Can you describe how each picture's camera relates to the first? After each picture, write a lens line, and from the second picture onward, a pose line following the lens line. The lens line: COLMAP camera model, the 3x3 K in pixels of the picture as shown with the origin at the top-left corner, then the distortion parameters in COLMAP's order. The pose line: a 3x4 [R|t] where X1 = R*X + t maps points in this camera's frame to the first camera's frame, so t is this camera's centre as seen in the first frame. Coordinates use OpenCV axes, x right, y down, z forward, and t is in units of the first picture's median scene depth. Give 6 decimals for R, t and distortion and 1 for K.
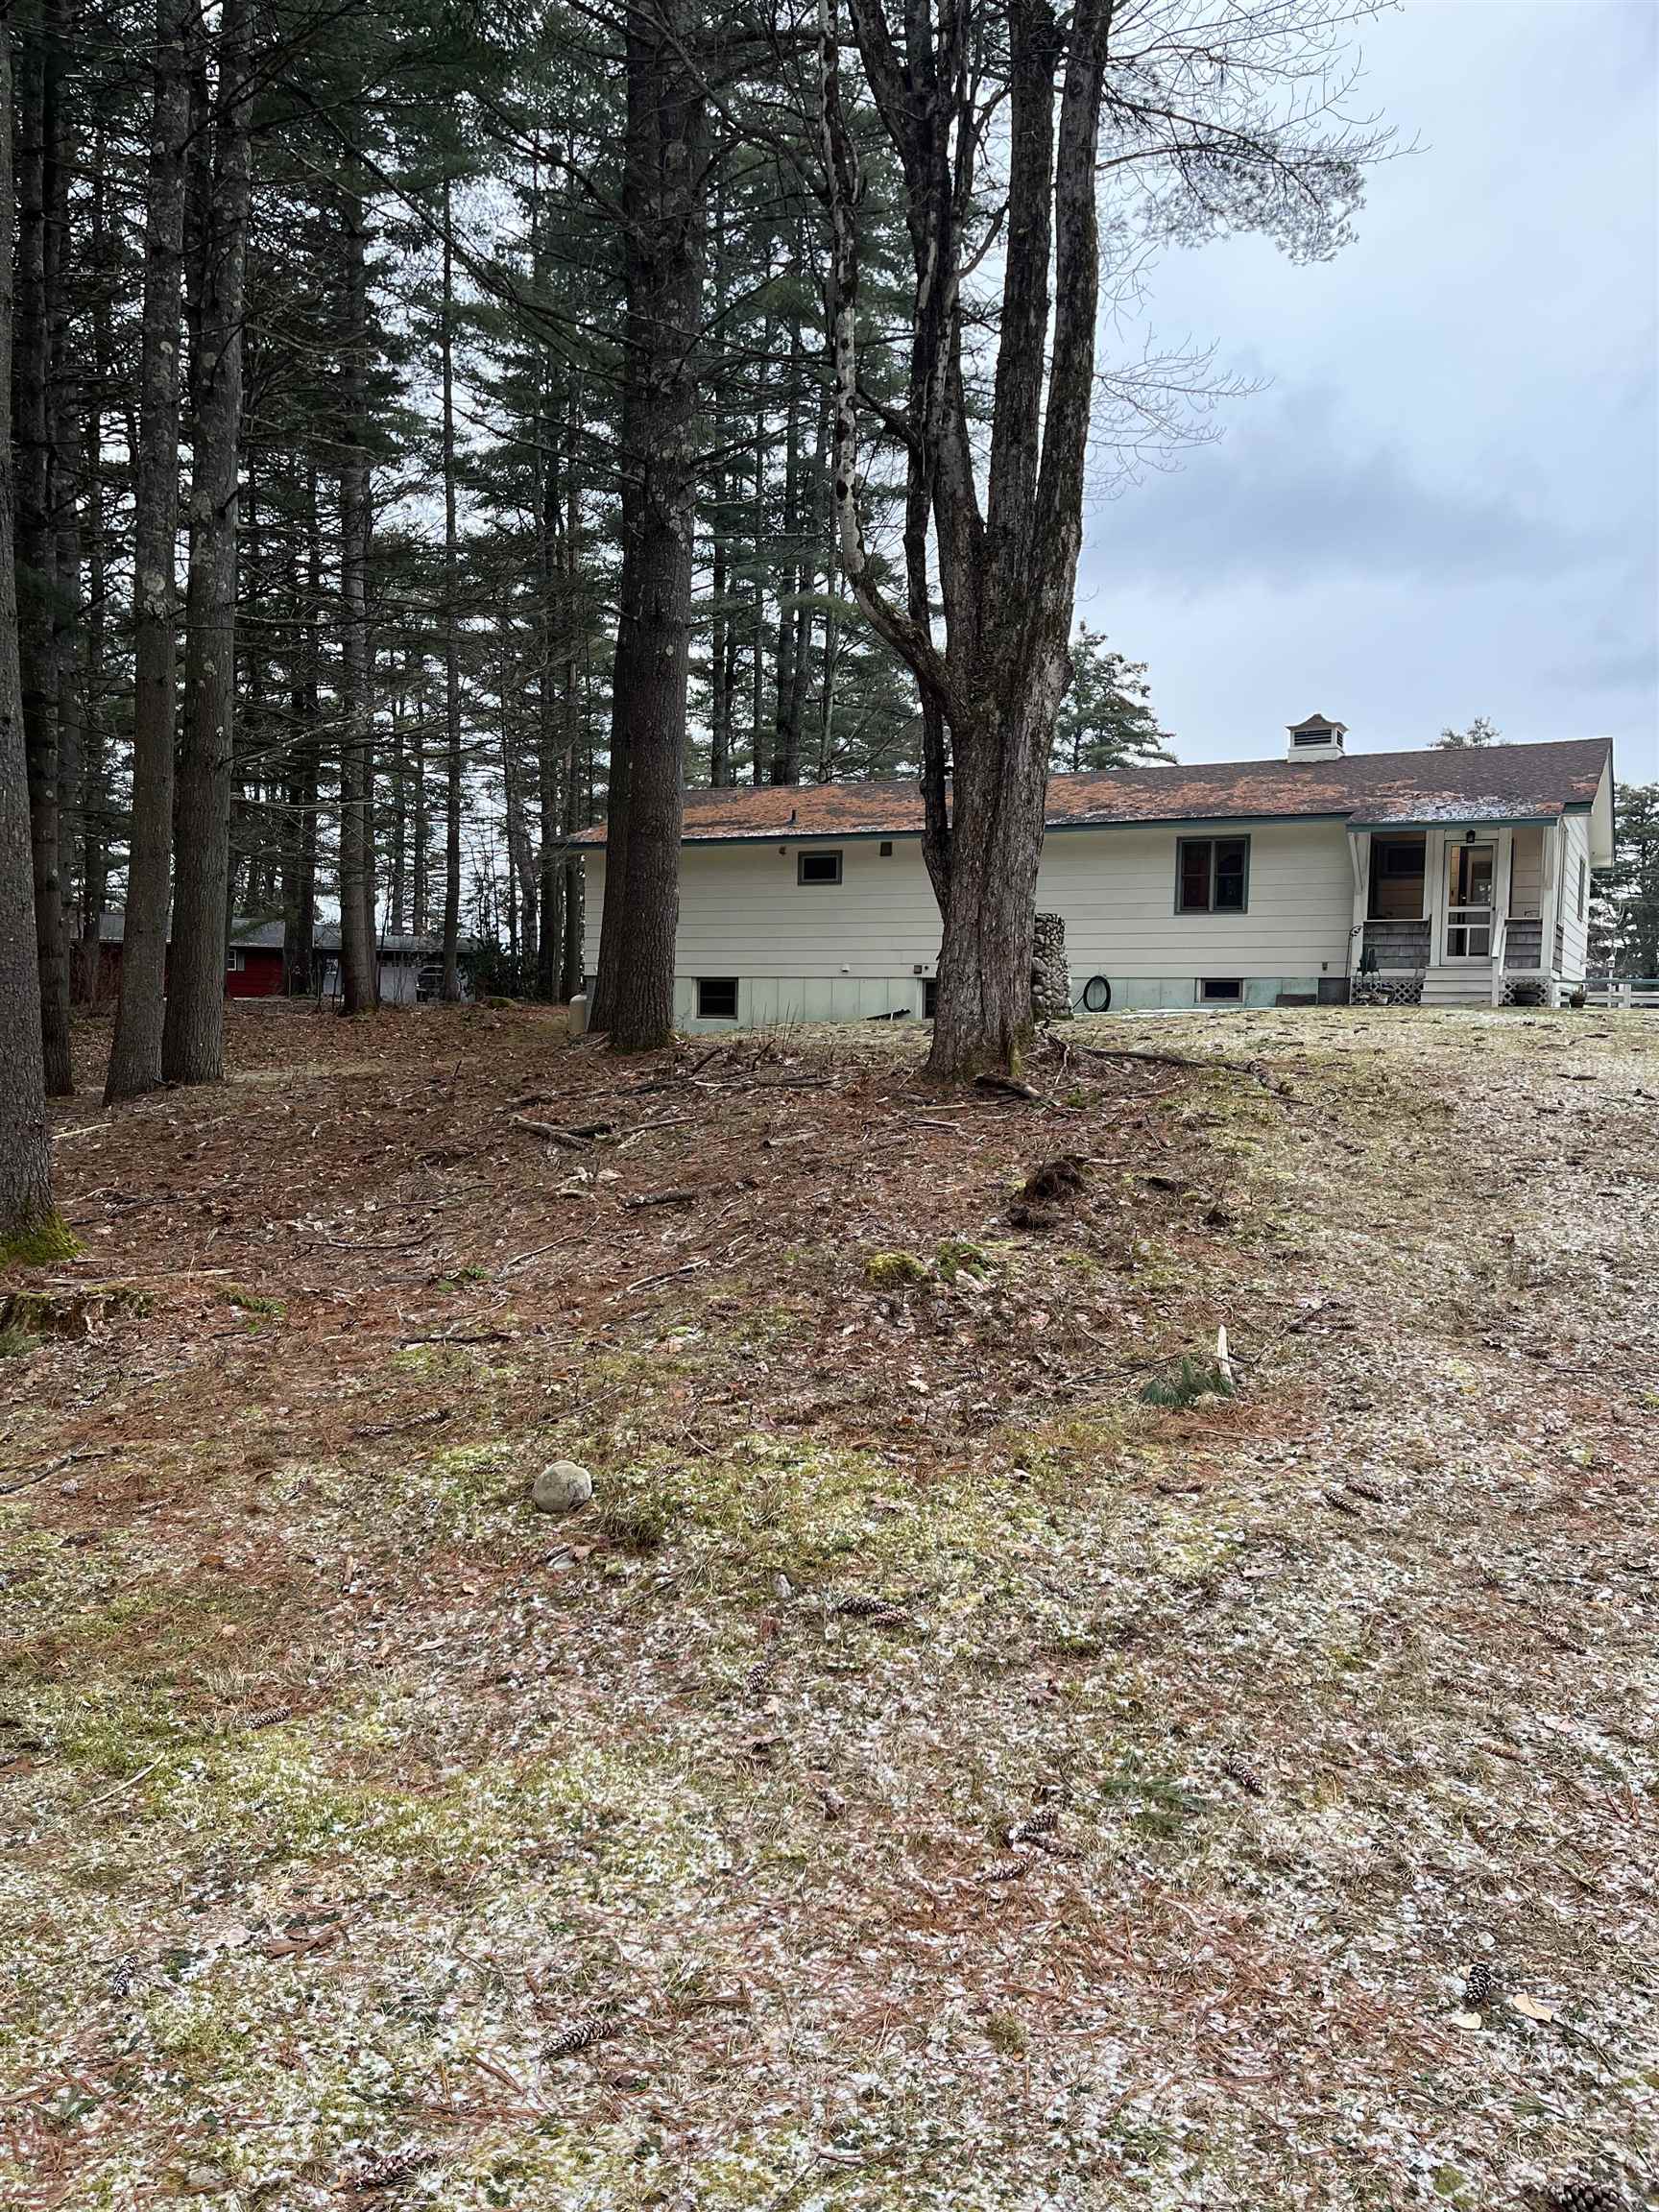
lens RADIAL K [[1685.4, 0, 824.8], [0, 1685.4, 1115.4], [0, 0, 1]] dist [0.044466, 0.001108]
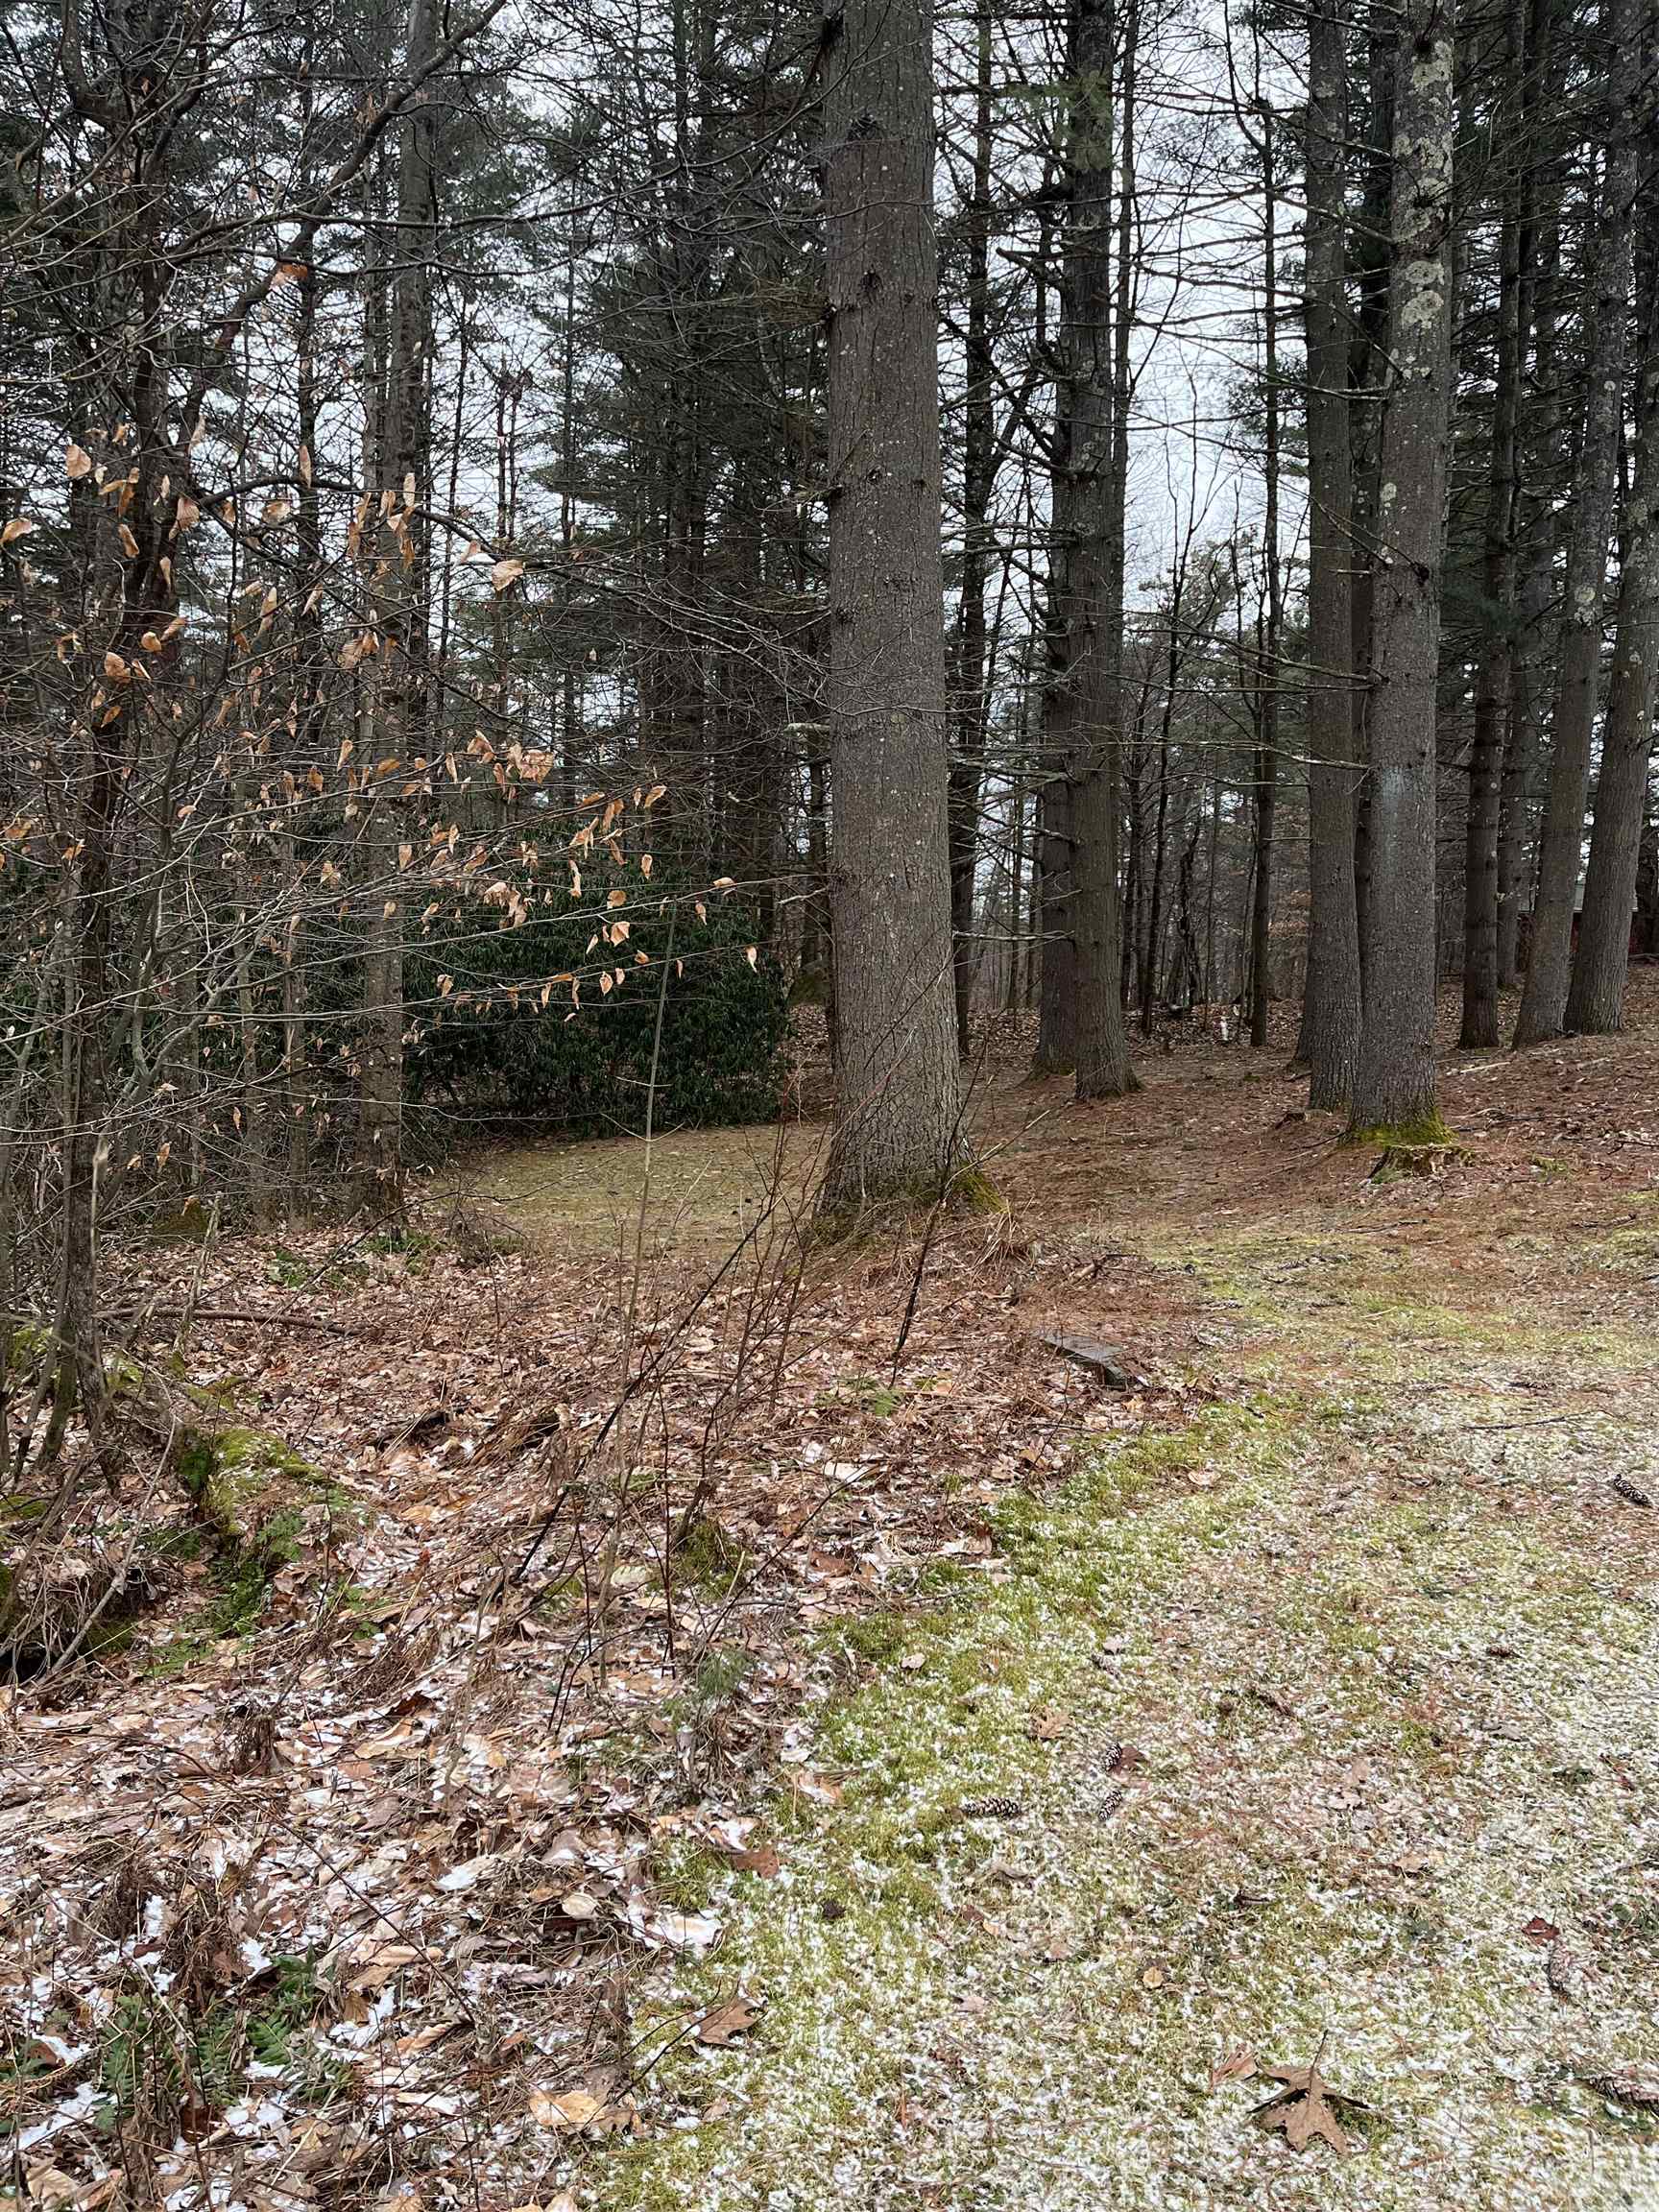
lens RADIAL K [[1685.4, 0, 824.9], [0, 1685.4, 1107.9], [0, 0, 1]] dist [0.044466, 0.001108]
pose [[0.685865, 0.046934, -0.726213, 0.275253], [-0.038158, 0.998865, 0.028518, 0.047434], [0.726727, 0.008151, 0.686878, -0.405785]]
